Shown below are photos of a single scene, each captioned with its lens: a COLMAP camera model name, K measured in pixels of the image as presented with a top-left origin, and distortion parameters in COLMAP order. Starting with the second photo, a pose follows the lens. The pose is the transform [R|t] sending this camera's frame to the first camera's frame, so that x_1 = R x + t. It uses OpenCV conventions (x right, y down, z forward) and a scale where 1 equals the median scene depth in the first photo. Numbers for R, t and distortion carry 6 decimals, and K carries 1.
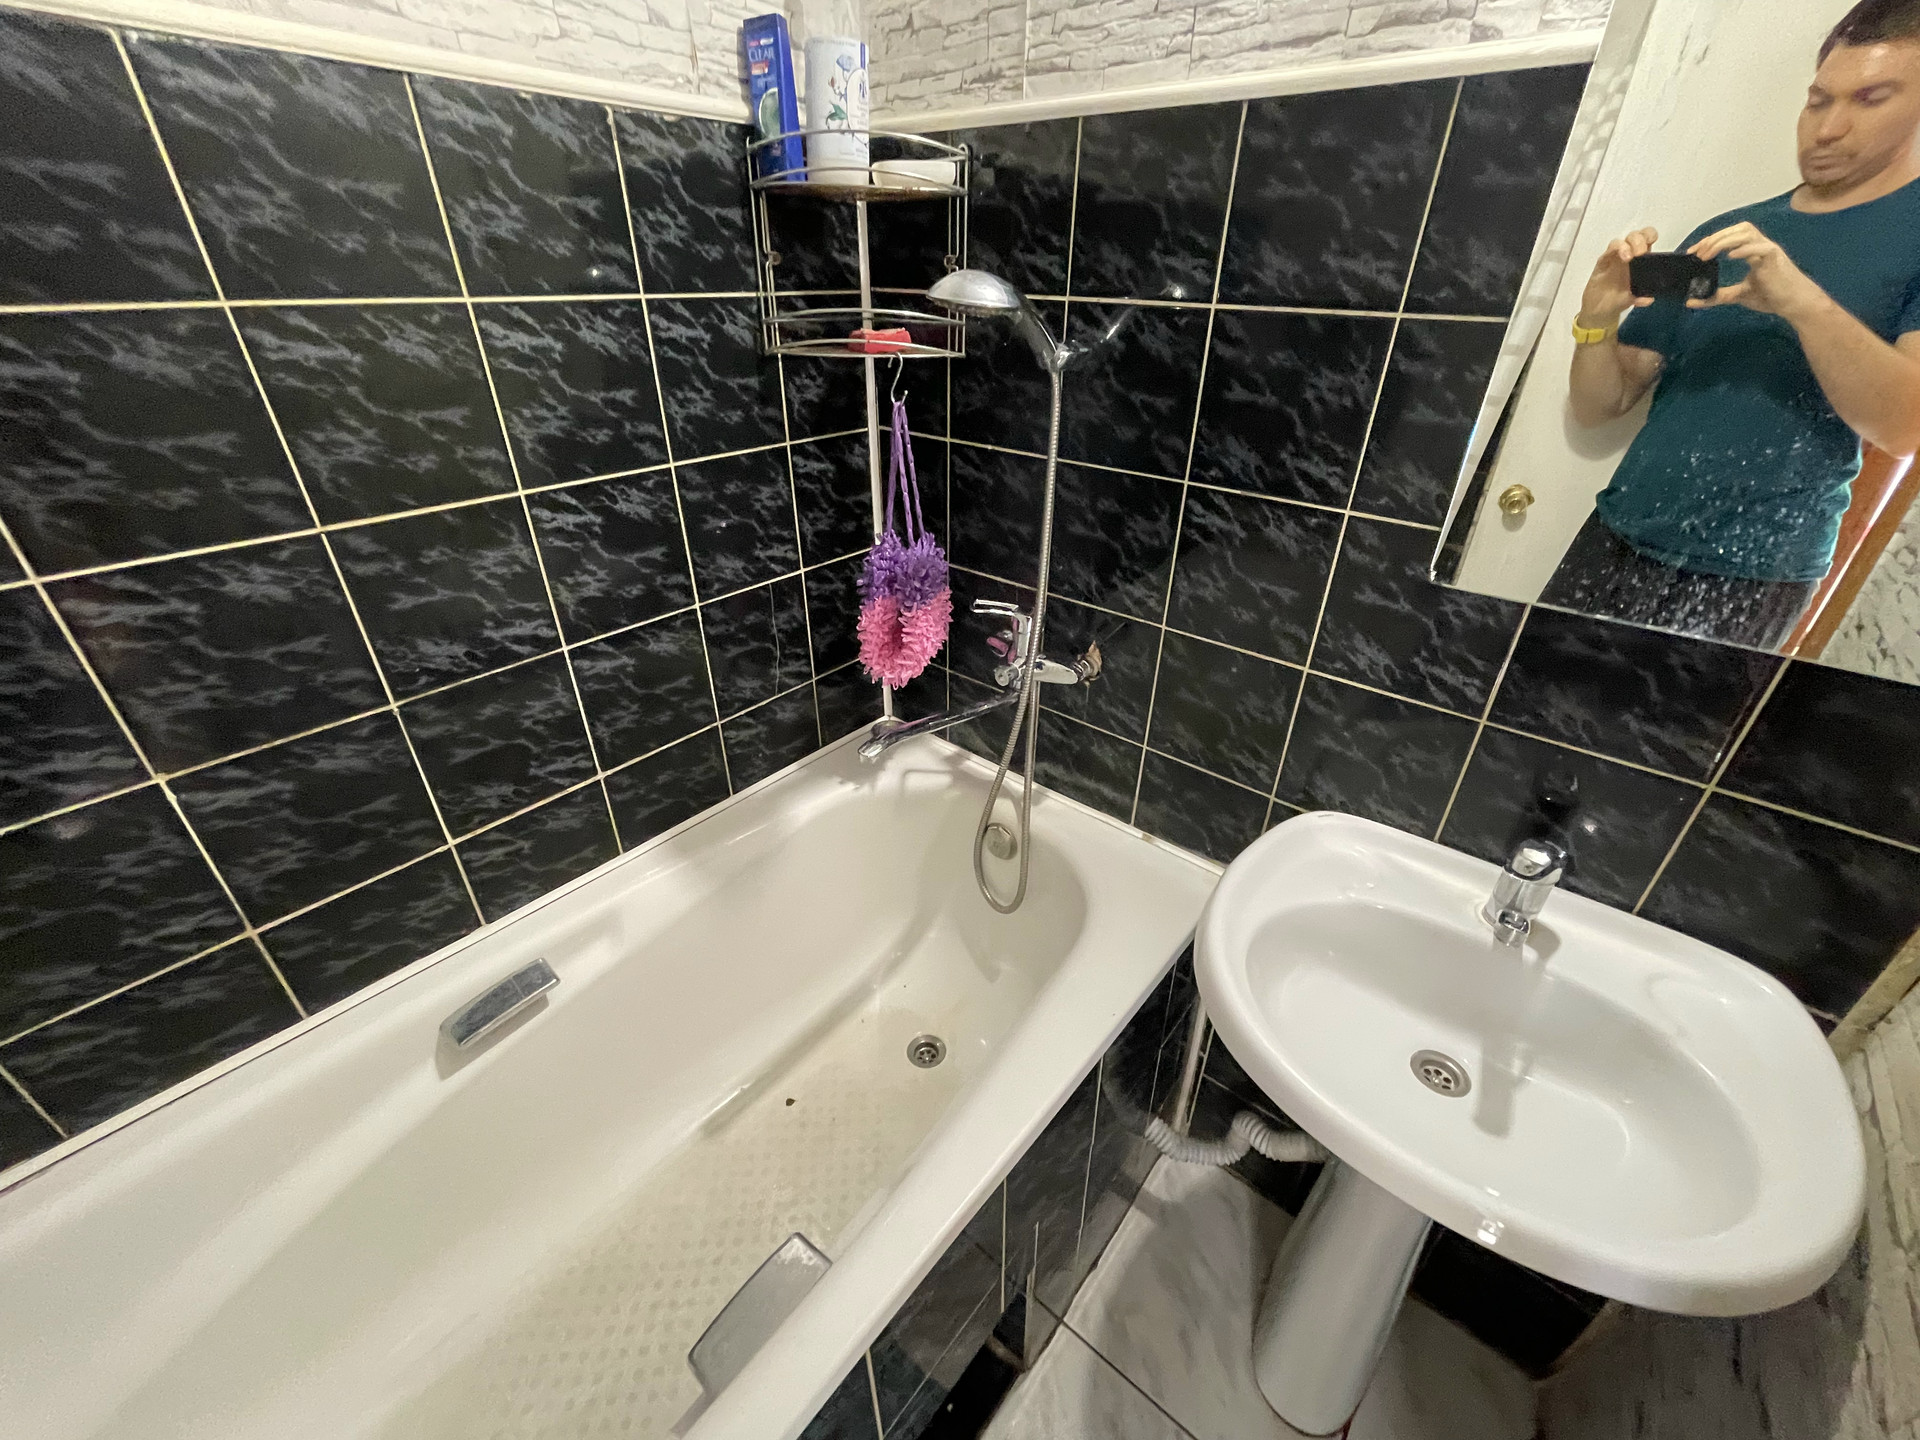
lens RADIAL K [[790.2, 0, 965.3], [0, 790.2, 726.7], [0, 0, 1]] dist [-0.004121, 0.001748]
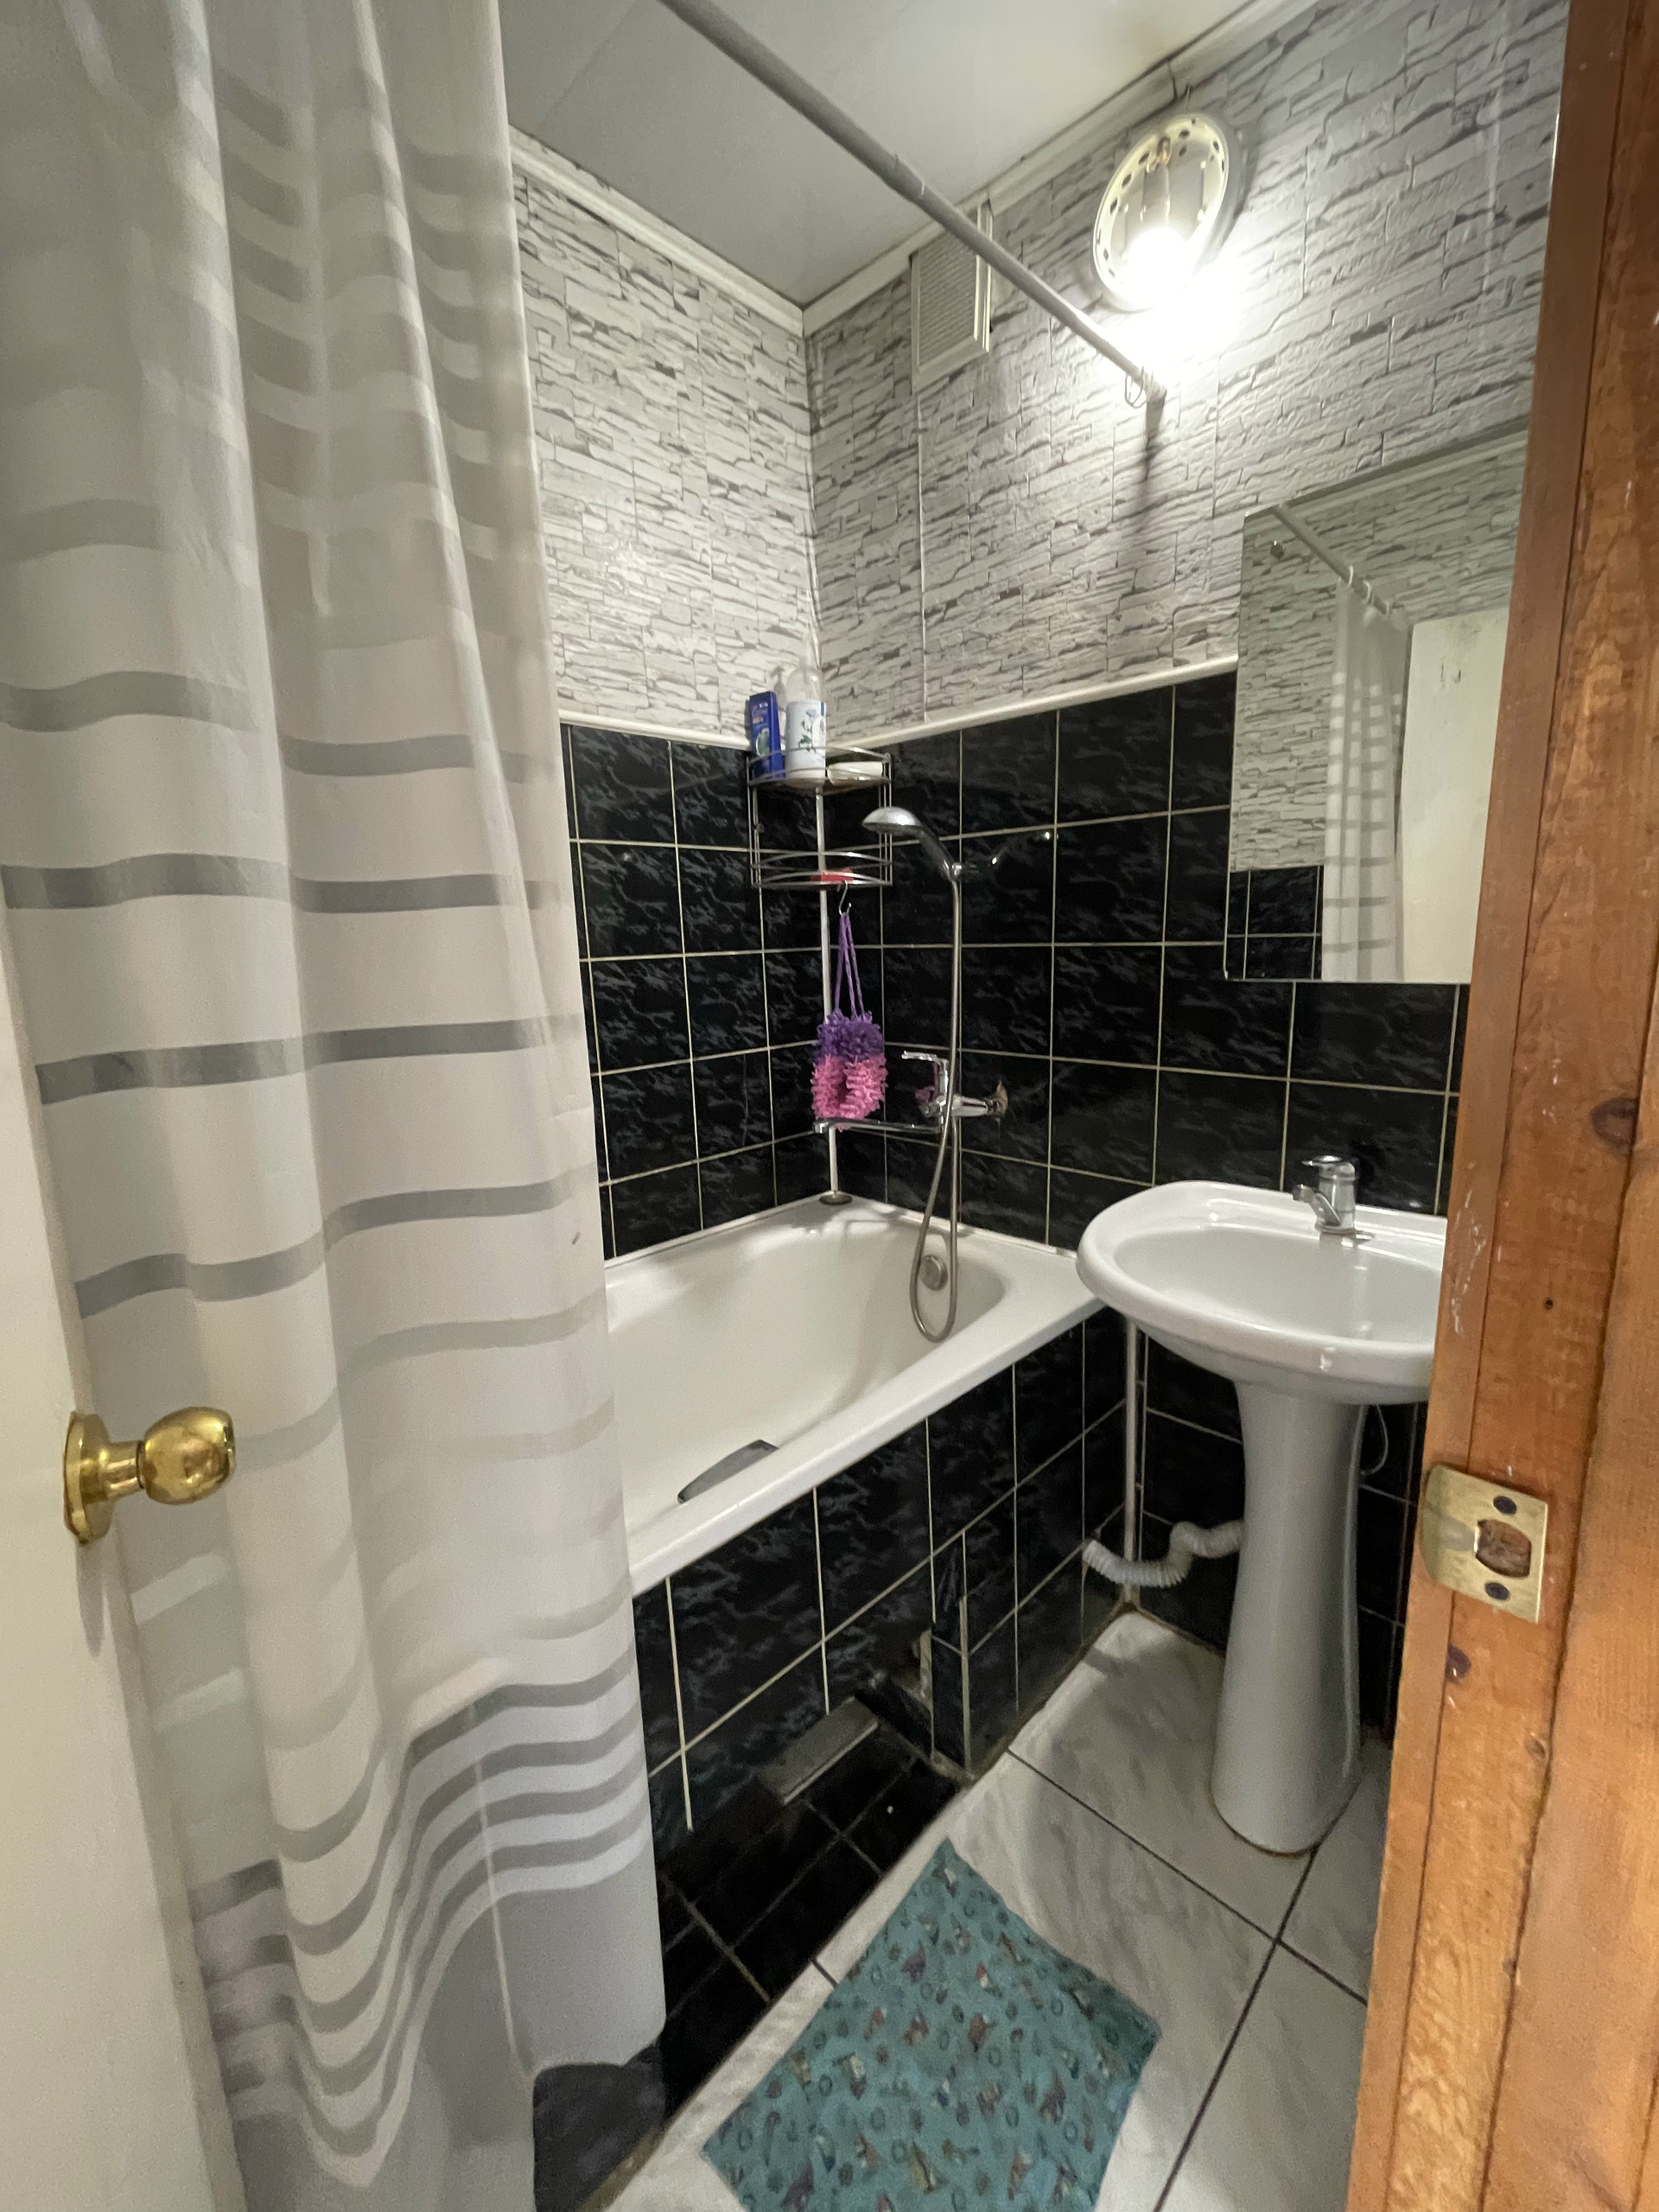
lens RADIAL K [[910.4, 0, 825.9], [0, 910.4, 1100.9], [0, 0, 1]] dist [-0.004121, 0.001748]
pose [[0.994518, -0.023969, -0.101784, 0.036429], [-0.011428, 0.942631, -0.333641, 0.416434], [0.103941, 0.332975, 0.937189, -0.374867]]
